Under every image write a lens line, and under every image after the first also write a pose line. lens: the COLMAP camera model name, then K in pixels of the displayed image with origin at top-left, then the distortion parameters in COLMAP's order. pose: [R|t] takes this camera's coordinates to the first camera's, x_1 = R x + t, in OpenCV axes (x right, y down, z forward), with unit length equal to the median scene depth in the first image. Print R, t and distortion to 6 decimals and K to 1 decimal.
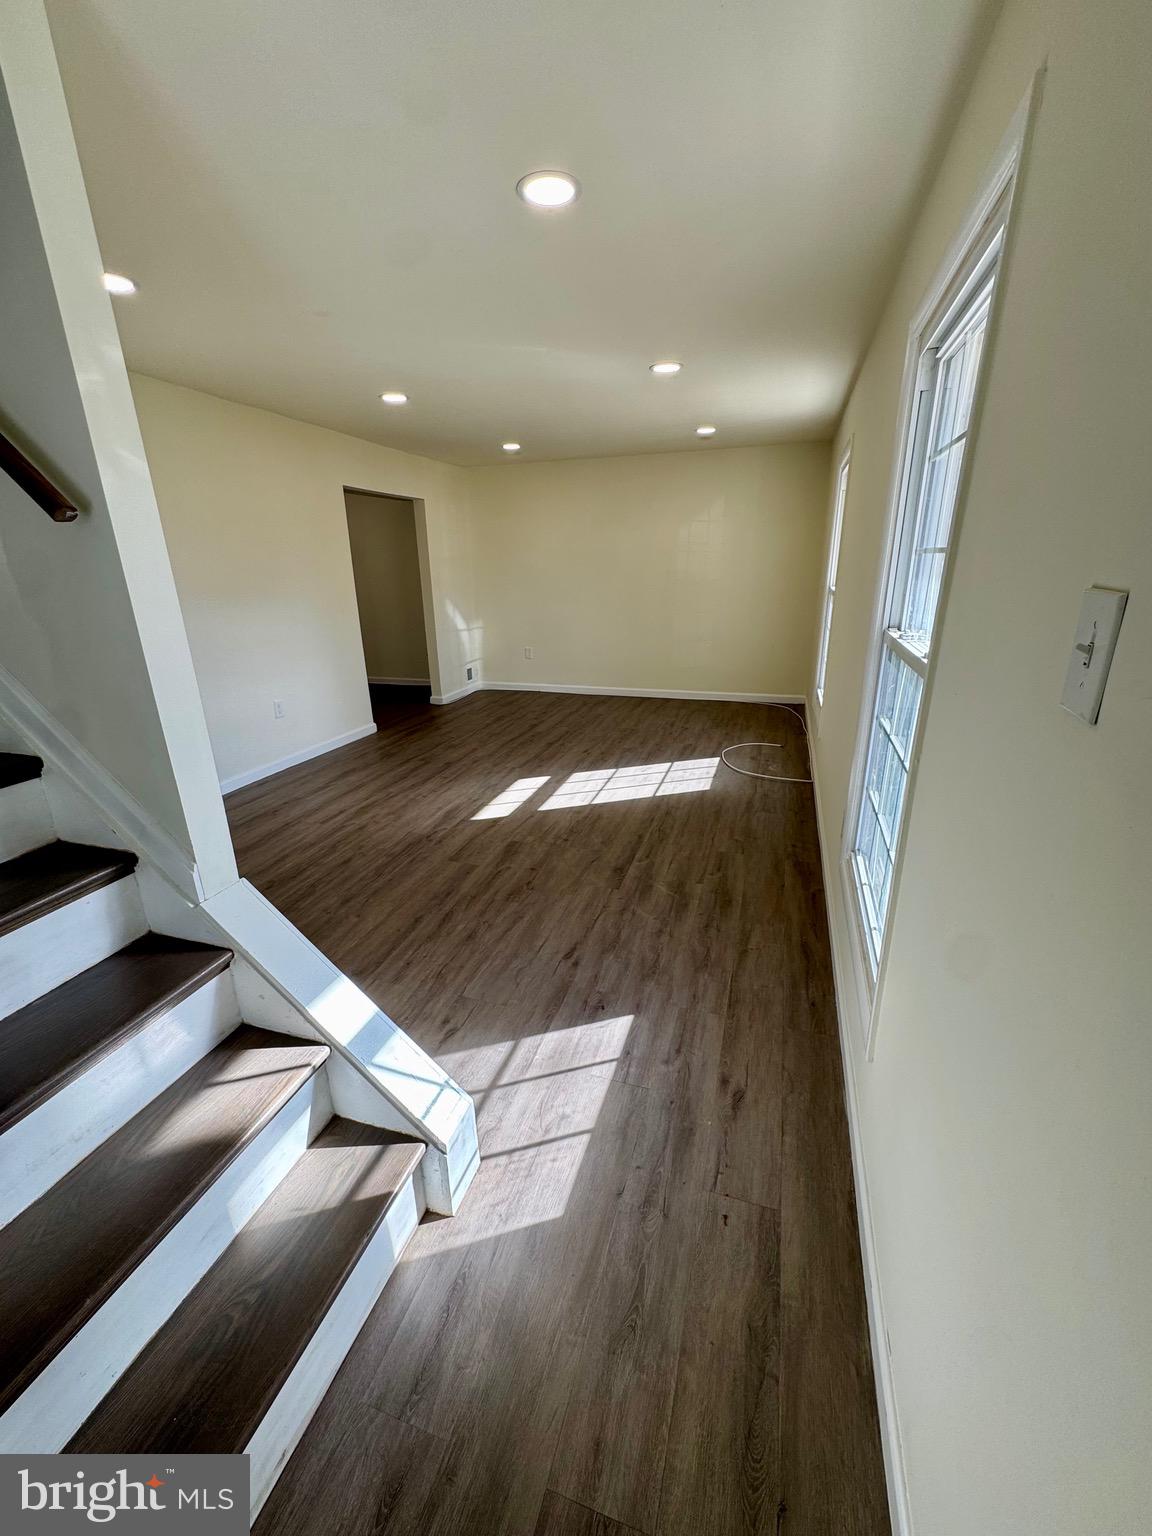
lens RADIAL K [[616.9, 0, 576.3], [0, 616.9, 766.5], [0, 0, 1]] dist [0.000318, -0.001171]
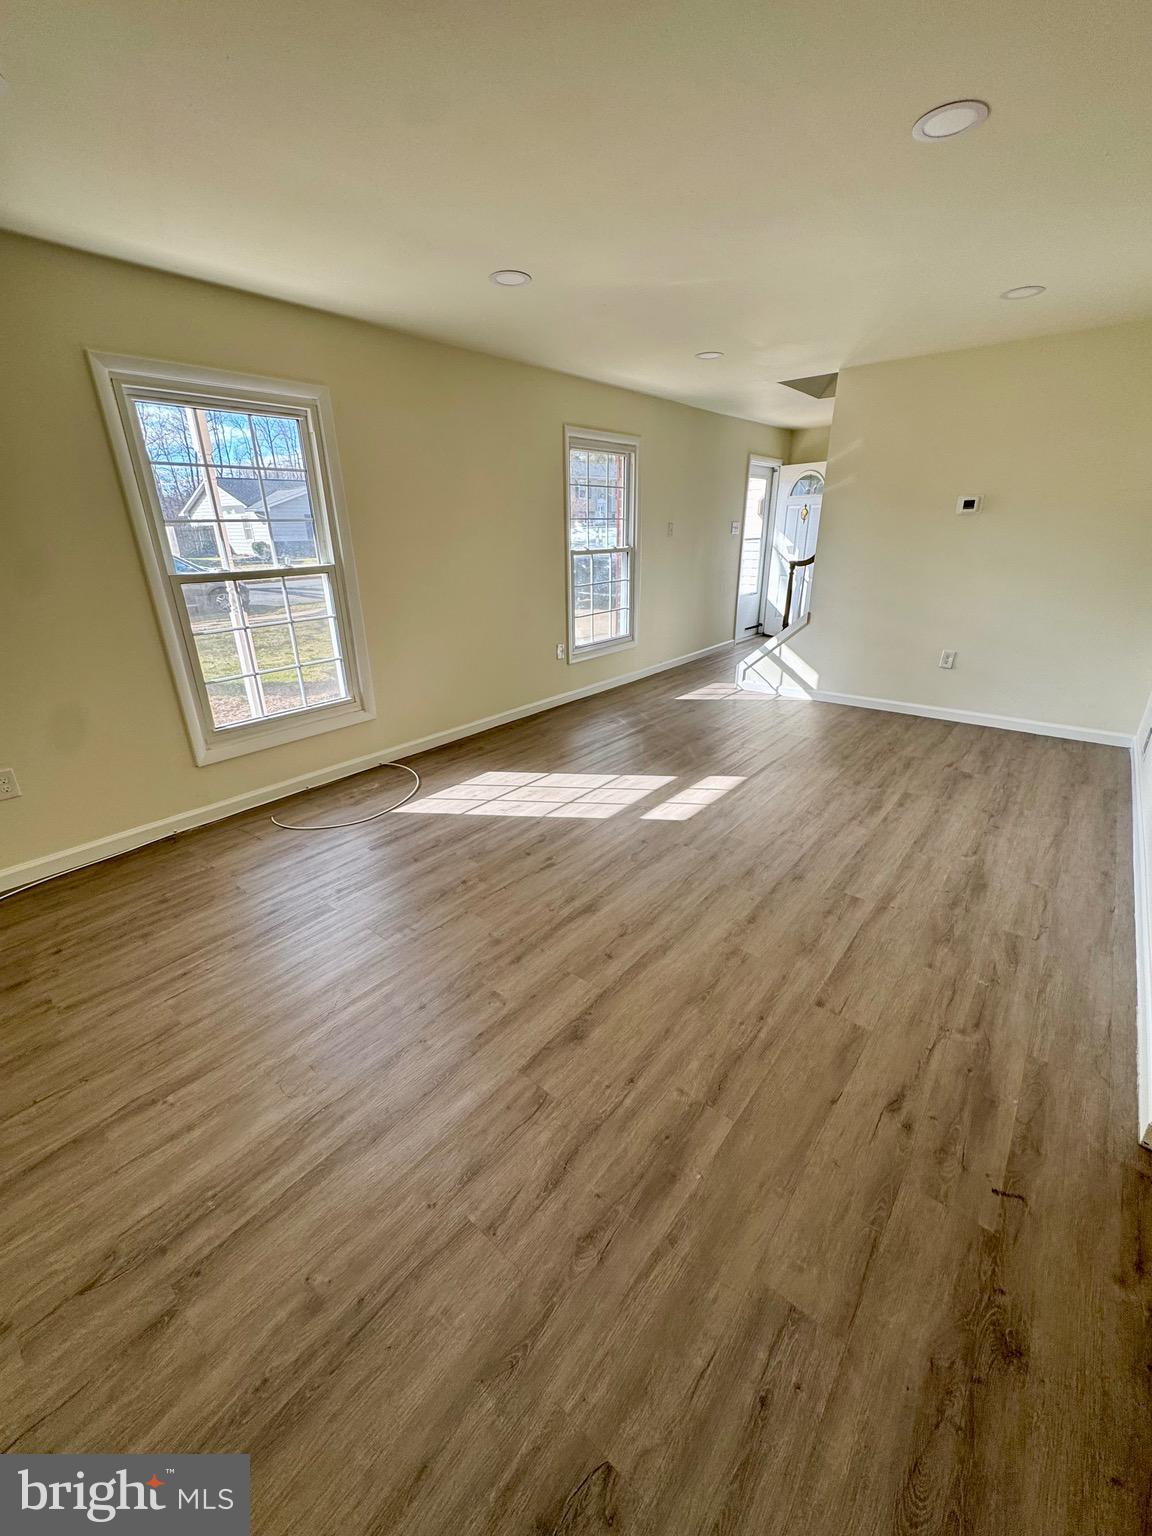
lens RADIAL K [[616.9, 0, 572.5], [0, 616.9, 770.0], [0, 0, 1]] dist [0.000318, -0.001171]
pose [[-0.928130, -0.107776, 0.356312, -0.232170], [0.147831, 0.771746, 0.618509, -0.515772], [-0.341643, 0.626731, -0.700349, 1.572148]]
